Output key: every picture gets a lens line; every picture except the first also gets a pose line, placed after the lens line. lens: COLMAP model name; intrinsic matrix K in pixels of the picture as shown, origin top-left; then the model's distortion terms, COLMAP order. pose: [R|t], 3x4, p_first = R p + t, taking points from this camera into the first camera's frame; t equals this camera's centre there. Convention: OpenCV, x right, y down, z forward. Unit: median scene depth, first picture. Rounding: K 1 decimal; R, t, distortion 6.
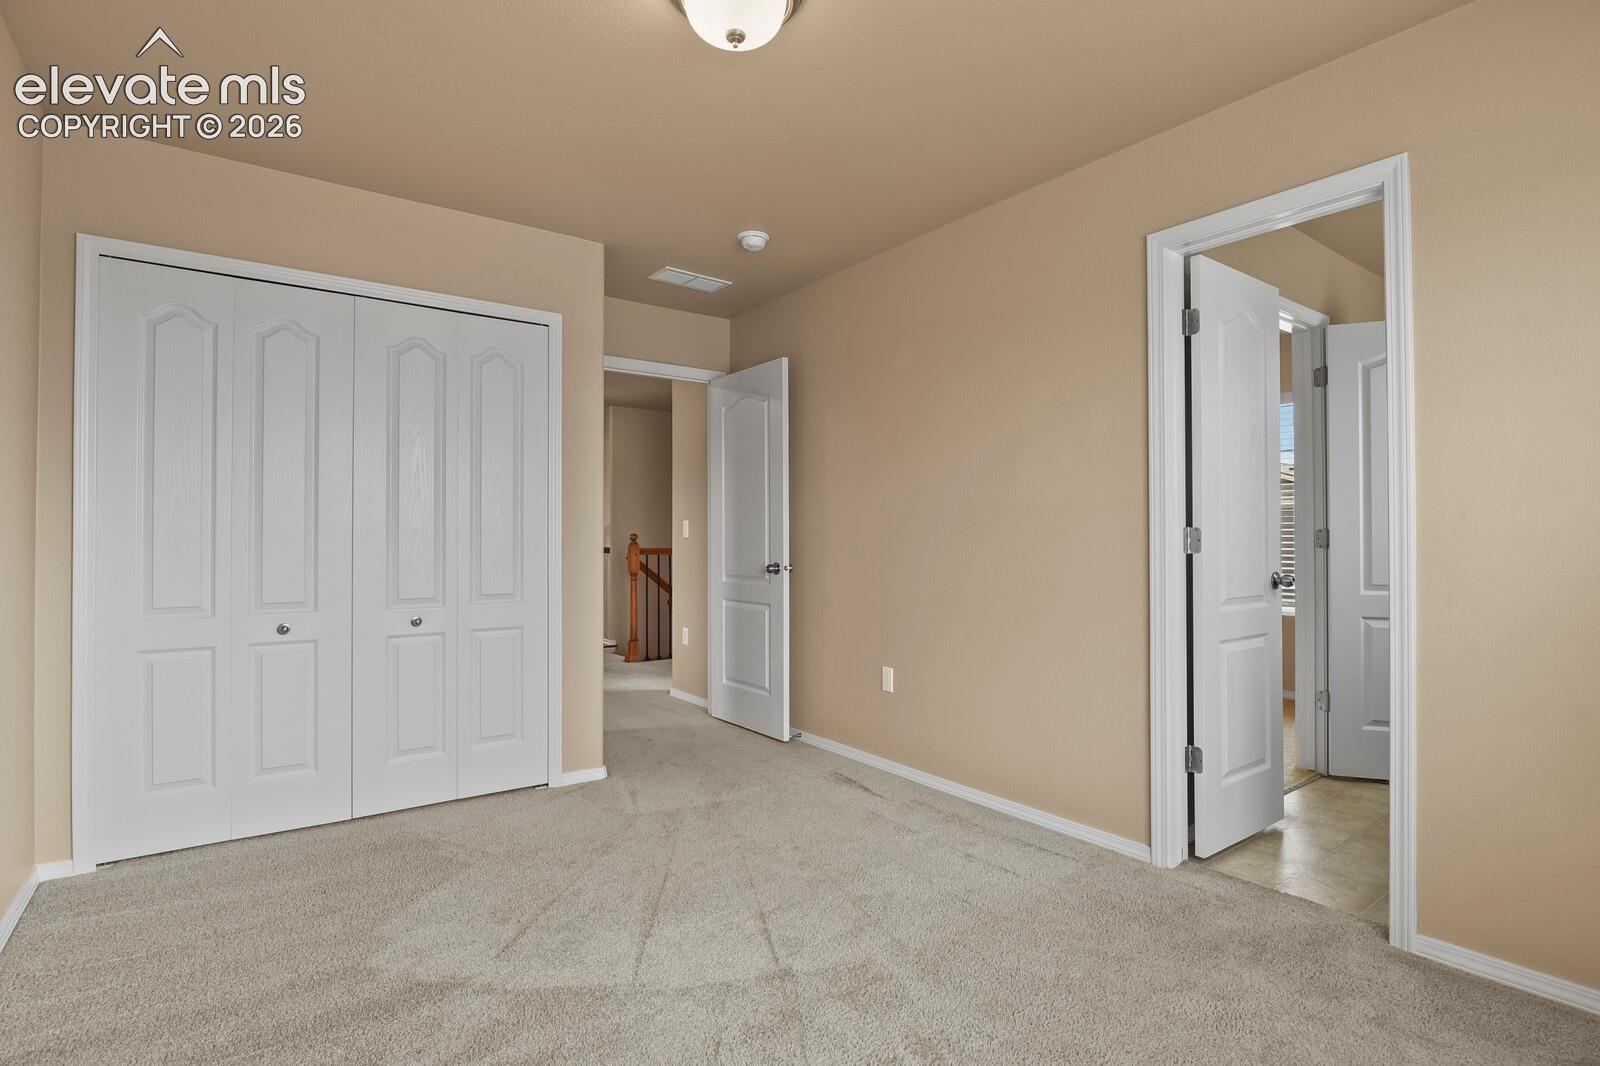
lens RADIAL K [[776.9, 0, 800.0], [0, 776.9, 533.6], [0, 0, 1]] dist [-0.007664, -0.000394]
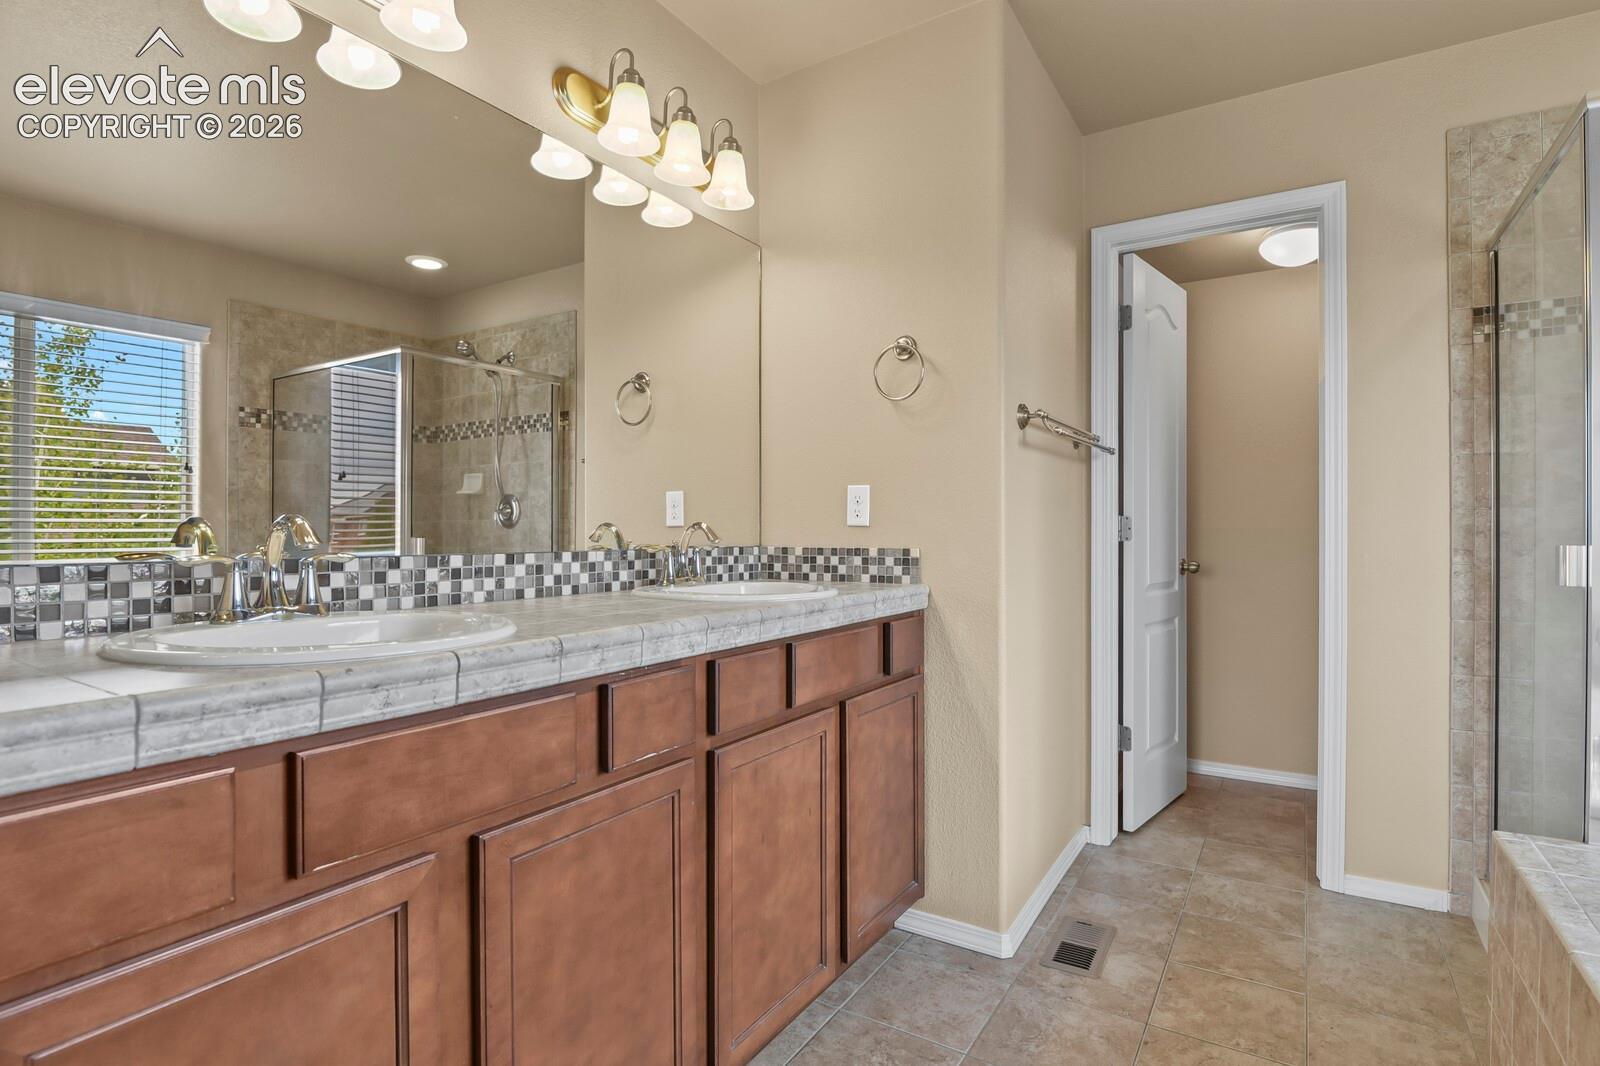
lens RADIAL K [[776.9, 0, 805.1], [0, 776.9, 534.3], [0, 0, 1]] dist [-0.007664, -0.000394]
pose [[0.919059, 0.001356, 0.394117, -0.298462], [-0.006834, 0.999899, 0.012495, 0.005728], [-0.394060, -0.014177, 0.918975, 0.212418]]
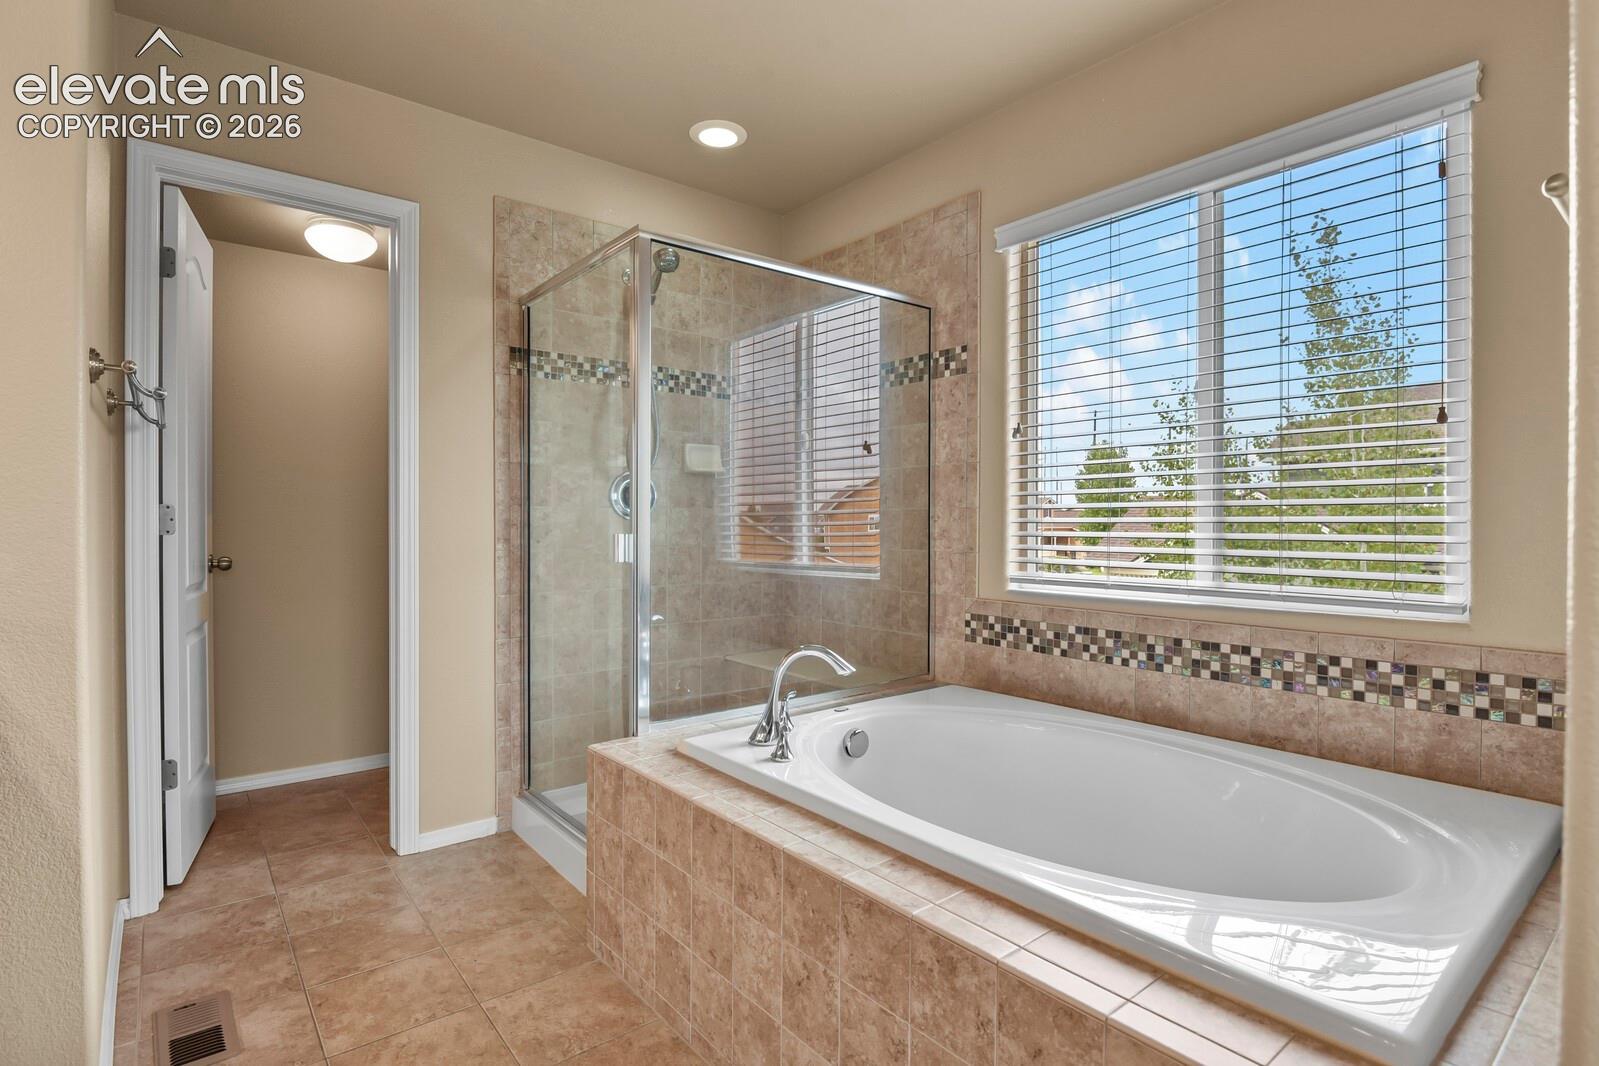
lens RADIAL K [[776.4, 0, 805.2], [0, 776.4, 533.7], [0, 0, 1]] dist [-0.007664, -0.000394]
pose [[-0.042947, -0.008345, 0.999043, -0.375398], [-0.012963, 0.999886, 0.007795, 0.007980], [-0.998993, -0.012615, -0.043050, 0.335992]]
